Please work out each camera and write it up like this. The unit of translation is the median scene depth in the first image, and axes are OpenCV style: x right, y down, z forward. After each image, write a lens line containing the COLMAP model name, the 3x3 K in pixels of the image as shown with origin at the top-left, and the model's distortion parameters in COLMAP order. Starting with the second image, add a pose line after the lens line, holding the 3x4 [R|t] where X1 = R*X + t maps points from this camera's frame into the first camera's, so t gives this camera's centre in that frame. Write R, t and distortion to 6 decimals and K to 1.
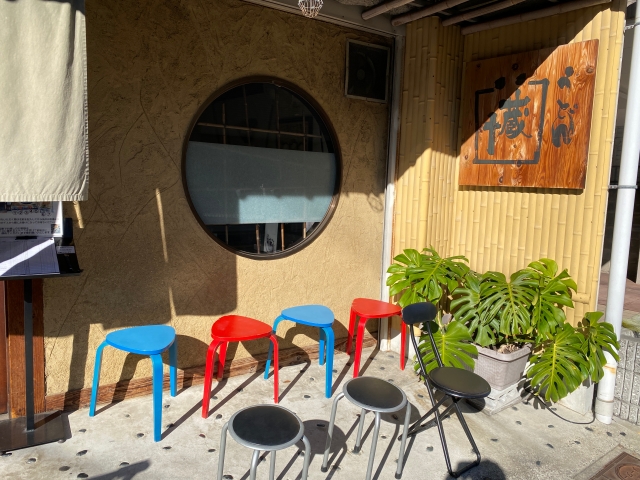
lens RADIAL K [[490.1, 0, 323.6], [0, 490.1, 235.4], [0, 0, 1]] dist [0.035208, -0.004096]
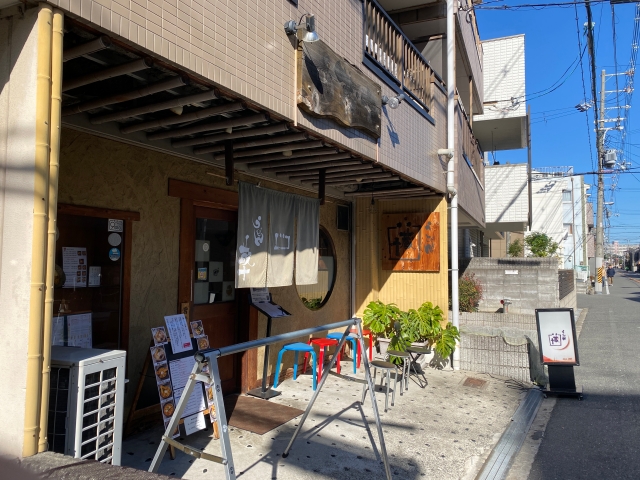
lens RADIAL K [[490.1, 0, 313.1], [0, 490.1, 225.0], [0, 0, 1]] dist [0.035208, -0.004096]
pose [[0.900381, 0.006066, 0.435060, -1.029491], [0.074758, 0.982876, -0.168420, 0.041294], [-0.428631, 0.184166, 0.884510, -0.858029]]
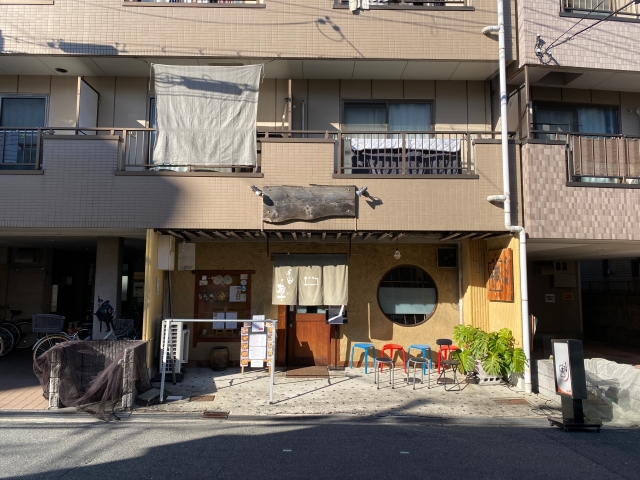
lens RADIAL K [[490.1, 0, 319.9], [0, 490.1, 237.7], [0, 0, 1]] dist [0.035208, -0.004096]
pose [[0.830888, -0.081299, -0.550469, 1.111033], [-0.042570, 0.977082, -0.208561, 0.167129], [0.554809, 0.196725, 0.808385, -1.749765]]
